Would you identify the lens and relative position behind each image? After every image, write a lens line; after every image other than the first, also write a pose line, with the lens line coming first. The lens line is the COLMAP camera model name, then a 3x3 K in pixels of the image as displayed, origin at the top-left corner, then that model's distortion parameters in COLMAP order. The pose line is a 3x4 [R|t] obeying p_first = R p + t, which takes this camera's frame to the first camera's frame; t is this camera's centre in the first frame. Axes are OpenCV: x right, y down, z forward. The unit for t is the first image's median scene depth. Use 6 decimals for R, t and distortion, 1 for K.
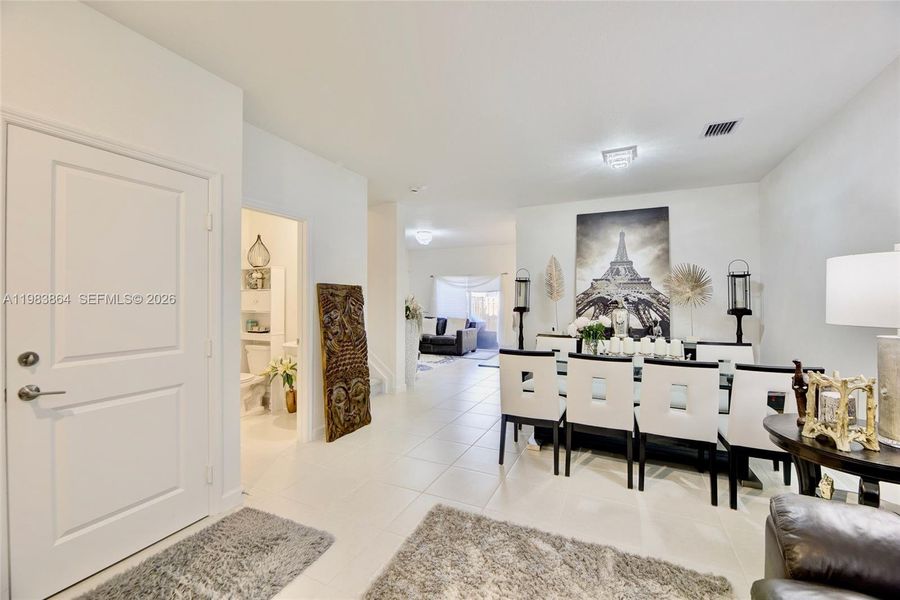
lens RADIAL K [[369.7, 0, 454.3], [0, 369.7, 293.8], [0, 0, 1]] dist [0.000095, -0.000139]
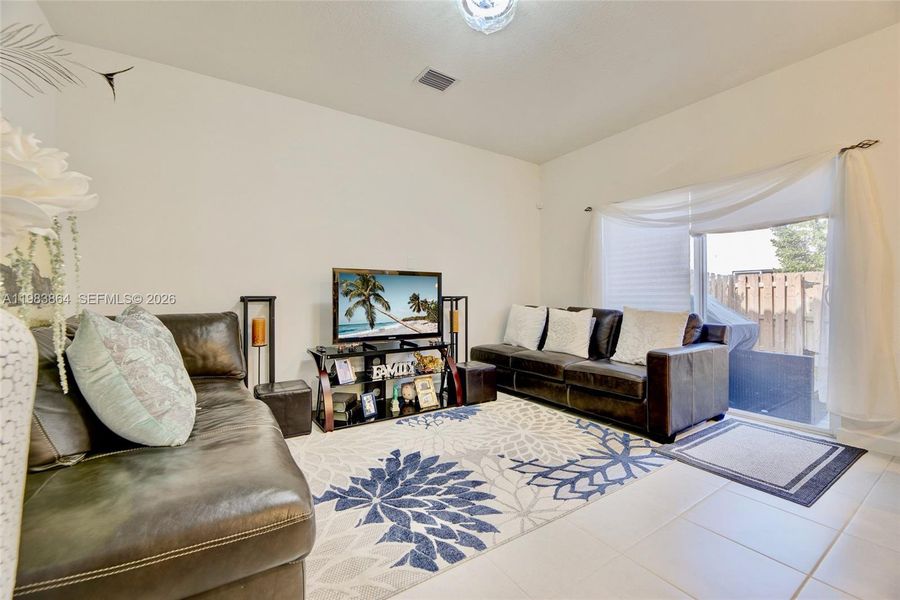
lens RADIAL K [[369.7, 0, 454.3], [0, 369.7, 293.8], [0, 0, 1]] dist [0.000095, -0.000139]
pose [[0.850680, -0.008227, -0.525620, 0.053741], [0.014795, 0.999856, 0.008296, 0.082641], [0.525476, -0.014834, 0.850679, 1.157174]]
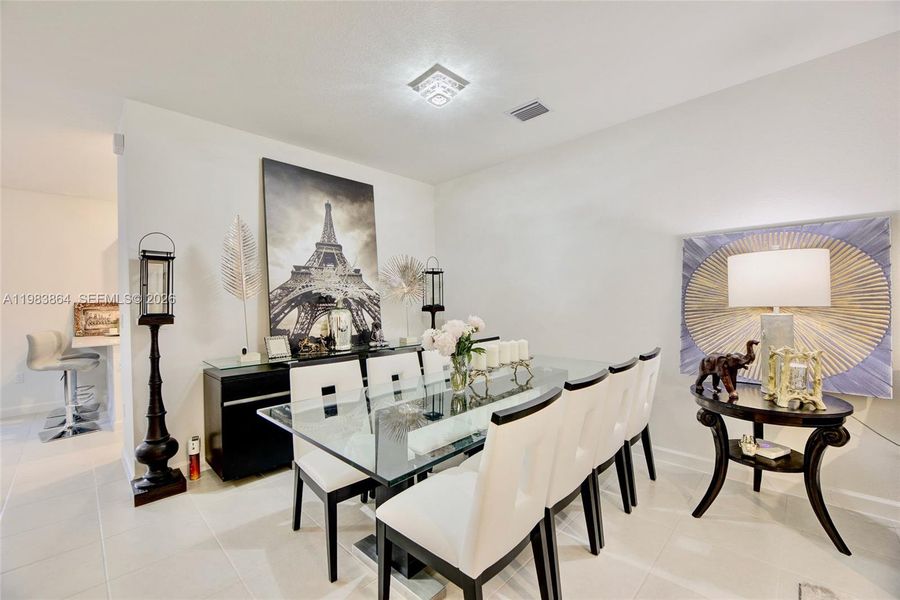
lens RADIAL K [[368.1, 0, 446.9], [0, 368.1, 304.6], [0, 0, 1]] dist [-0.011619, -0.000199]
pose [[0.319390, -0.018588, 0.947441, -0.155962], [0.002602, 0.999821, 0.018739, 0.017810], [-0.947620, -0.003520, 0.319381, 0.567496]]
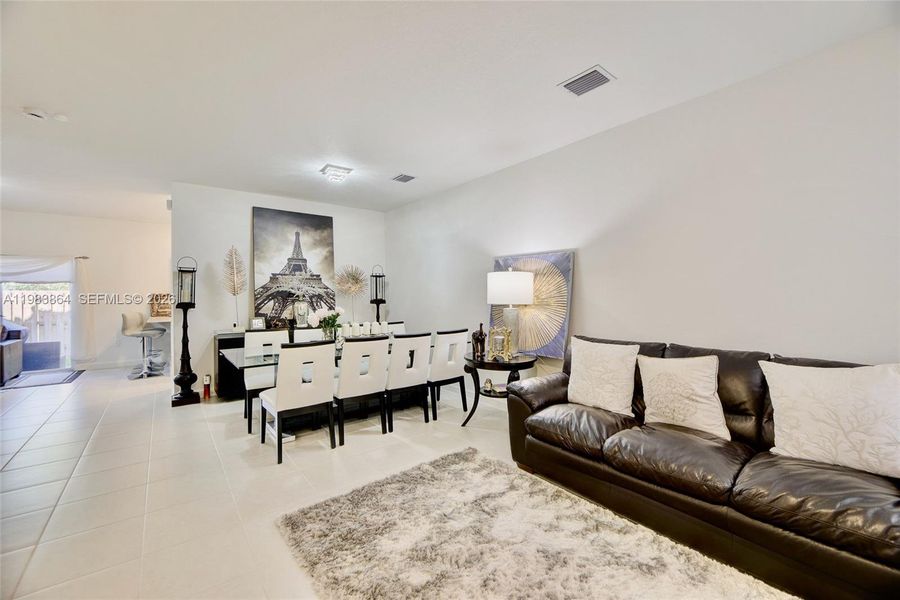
lens RADIAL K [[364.2, 0, 448.7], [0, 364.2, 296.5], [0, 0, 1]] dist [-0.007330, -0.000183]
pose [[0.438424, -0.011714, 0.898692, -0.332313], [-0.009662, 0.999796, 0.017745, 0.001801], [-0.898716, -0.016463, 0.438222, 0.120500]]
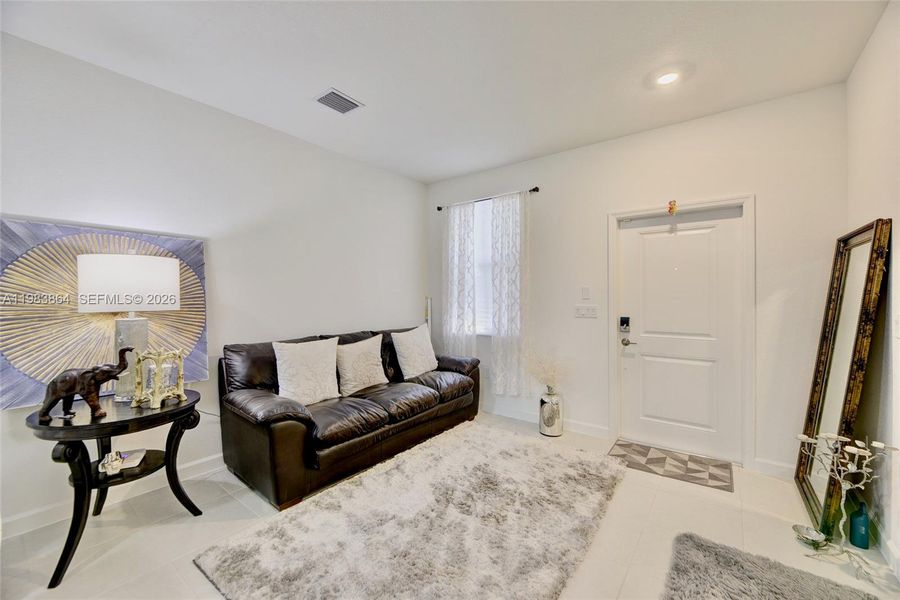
lens RADIAL K [[364.2, 0, 448.7], [0, 364.2, 296.5], [0, 0, 1]] dist [-0.007330, -0.000183]
pose [[-0.978036, -0.003290, 0.208409, -0.074207], [-0.007083, 0.999823, -0.017453, 0.016551], [-0.208315, -0.018546, -0.977886, 0.676260]]
